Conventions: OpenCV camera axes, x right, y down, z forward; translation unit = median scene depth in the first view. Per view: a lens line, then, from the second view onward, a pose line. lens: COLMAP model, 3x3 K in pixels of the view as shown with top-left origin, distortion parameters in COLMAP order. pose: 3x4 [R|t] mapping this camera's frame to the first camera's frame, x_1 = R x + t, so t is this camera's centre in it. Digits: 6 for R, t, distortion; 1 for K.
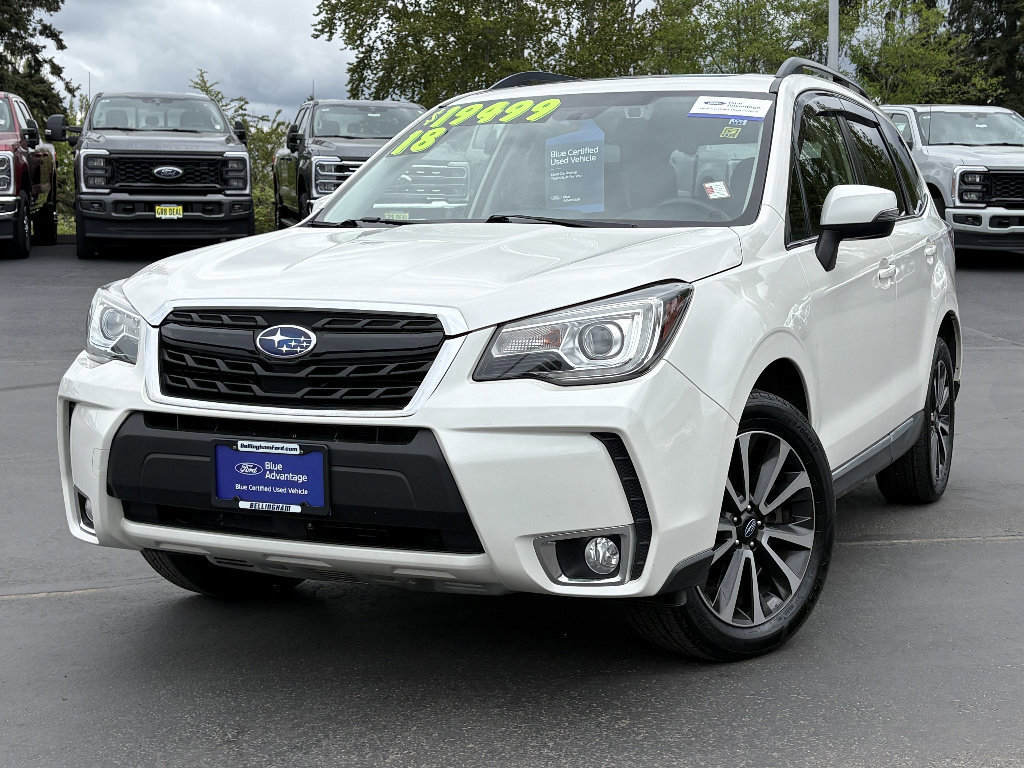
lens RADIAL K [[1524.9, 0, 512.0], [0, 1524.9, 384.0], [0, 0, 1]] dist [0.235949, -0.747286]
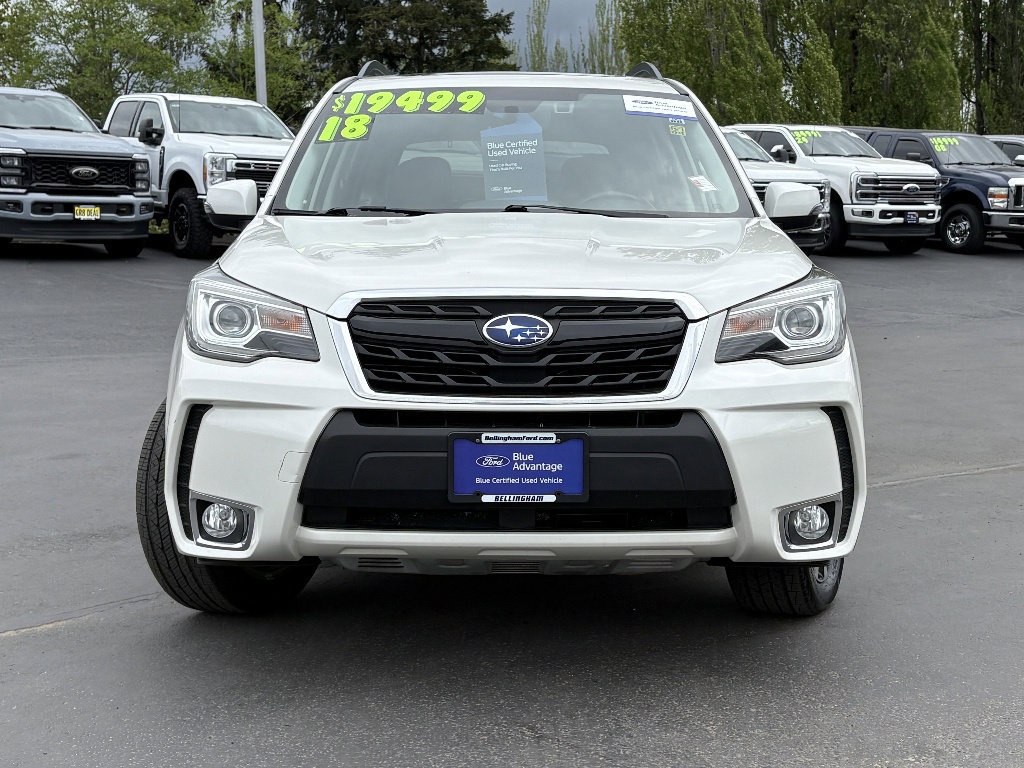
lens RADIAL K [[1524.9, 0, 512.0], [0, 1524.9, 384.0], [0, 0, 1]] dist [0.235949, -0.747286]
pose [[0.899960, -0.040668, 0.434071, -0.583220], [0.039945, 0.999144, 0.010792, -0.004143], [-0.434138, 0.007627, 0.900814, 0.118069]]
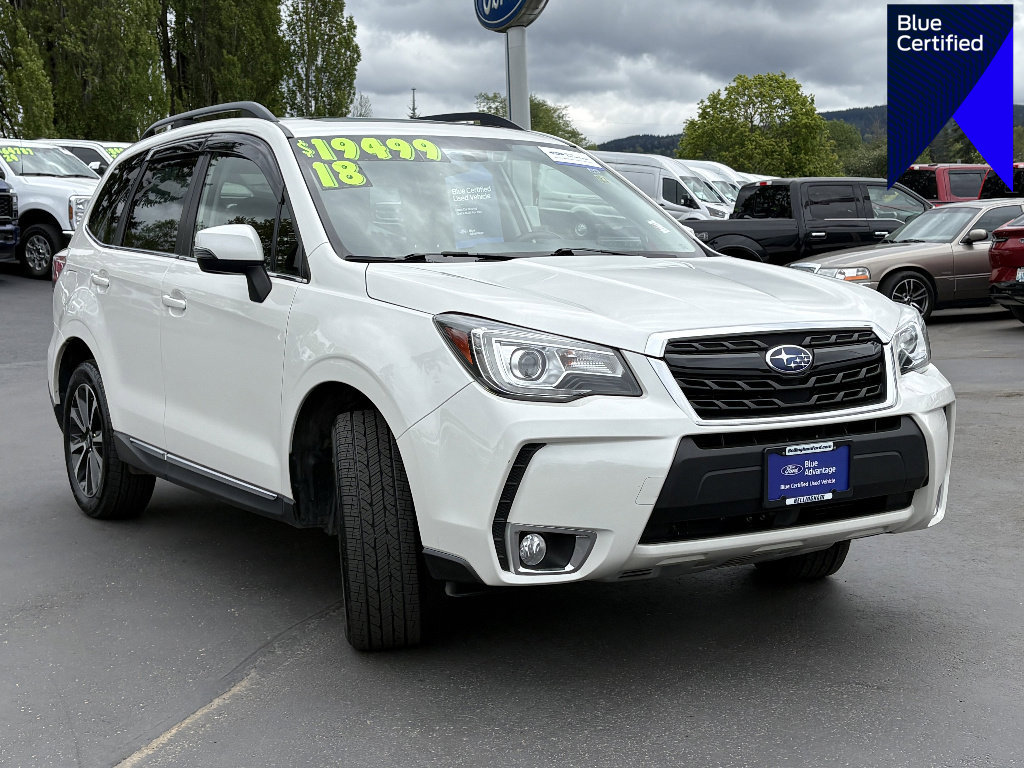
lens RADIAL K [[1524.9, 0, 512.0], [0, 1524.9, 384.0], [0, 0, 1]] dist [0.235949, -0.747286]
pose [[0.540262, -0.087544, 0.836931, -1.260655], [0.095591, 0.994521, 0.042321, -0.079476], [-0.836050, 0.057138, 0.545670, 0.540067]]
